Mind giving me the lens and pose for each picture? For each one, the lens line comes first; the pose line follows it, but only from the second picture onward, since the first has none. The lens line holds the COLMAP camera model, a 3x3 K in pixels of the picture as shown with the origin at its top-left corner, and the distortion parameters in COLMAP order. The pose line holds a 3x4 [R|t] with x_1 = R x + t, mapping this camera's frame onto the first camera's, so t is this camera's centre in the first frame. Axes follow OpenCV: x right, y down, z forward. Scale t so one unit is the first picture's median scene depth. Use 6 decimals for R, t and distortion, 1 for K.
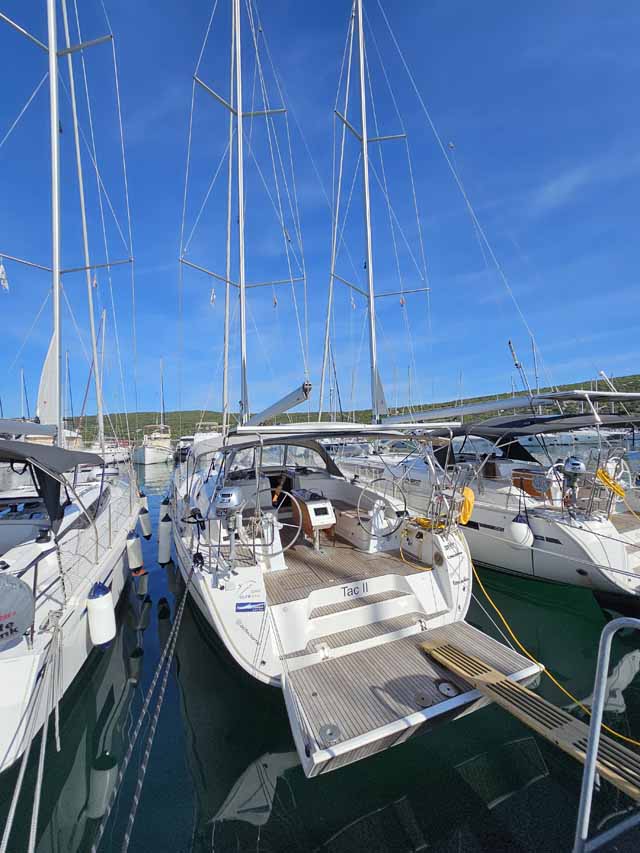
lens RADIAL K [[347.0, 0, 316.0], [0, 347.0, 417.5], [0, 0, 1]] dist [-0.002913, 0.001984]
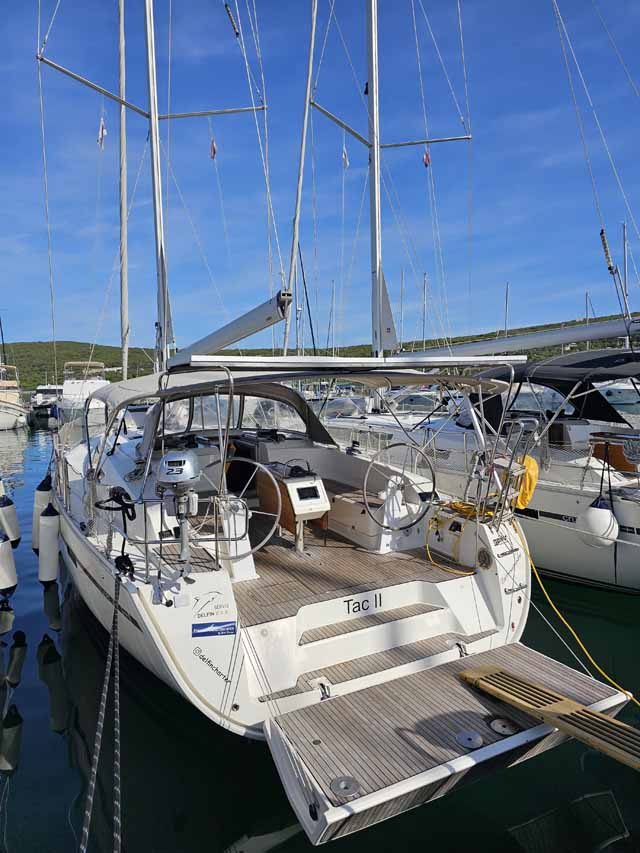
lens RADIAL K [[567.5, 0, 322.5], [0, 567.5, 424.8], [0, 0, 1]] dist [0.062579, -0.031565]
pose [[0.995593, 0.000439, 0.093780, -0.061052], [-0.011505, 0.993008, 0.117482, 0.018814], [-0.093073, -0.118043, 0.988637, -0.041723]]
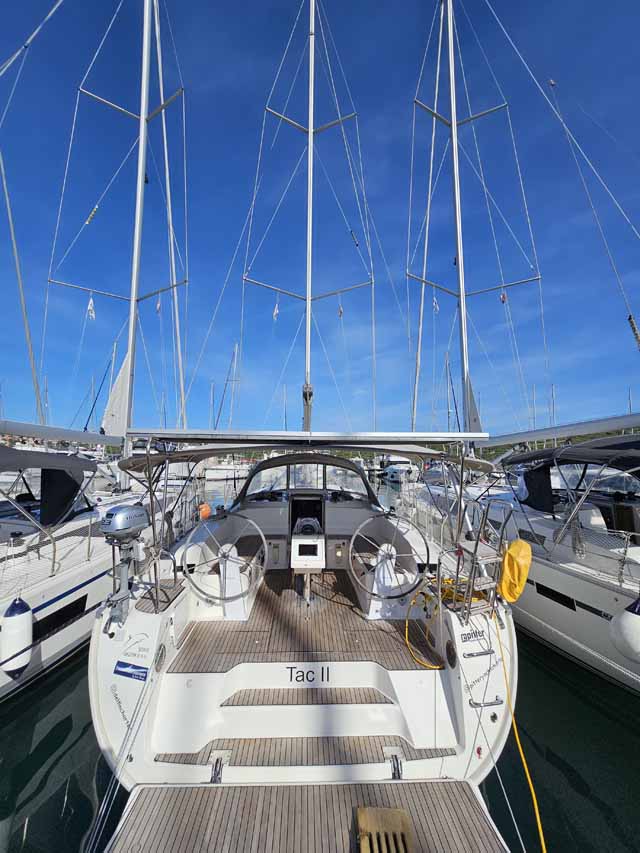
lens RADIAL K [[347.0, 0, 319.0], [0, 347.0, 417.4], [0, 0, 1]] dist [-0.002913, 0.001984]
pose [[0.939118, -0.002218, -0.343589, 0.318183], [-0.022152, 0.997508, -0.066987, 0.031681], [0.342881, 0.070520, 0.936728, 0.286343]]
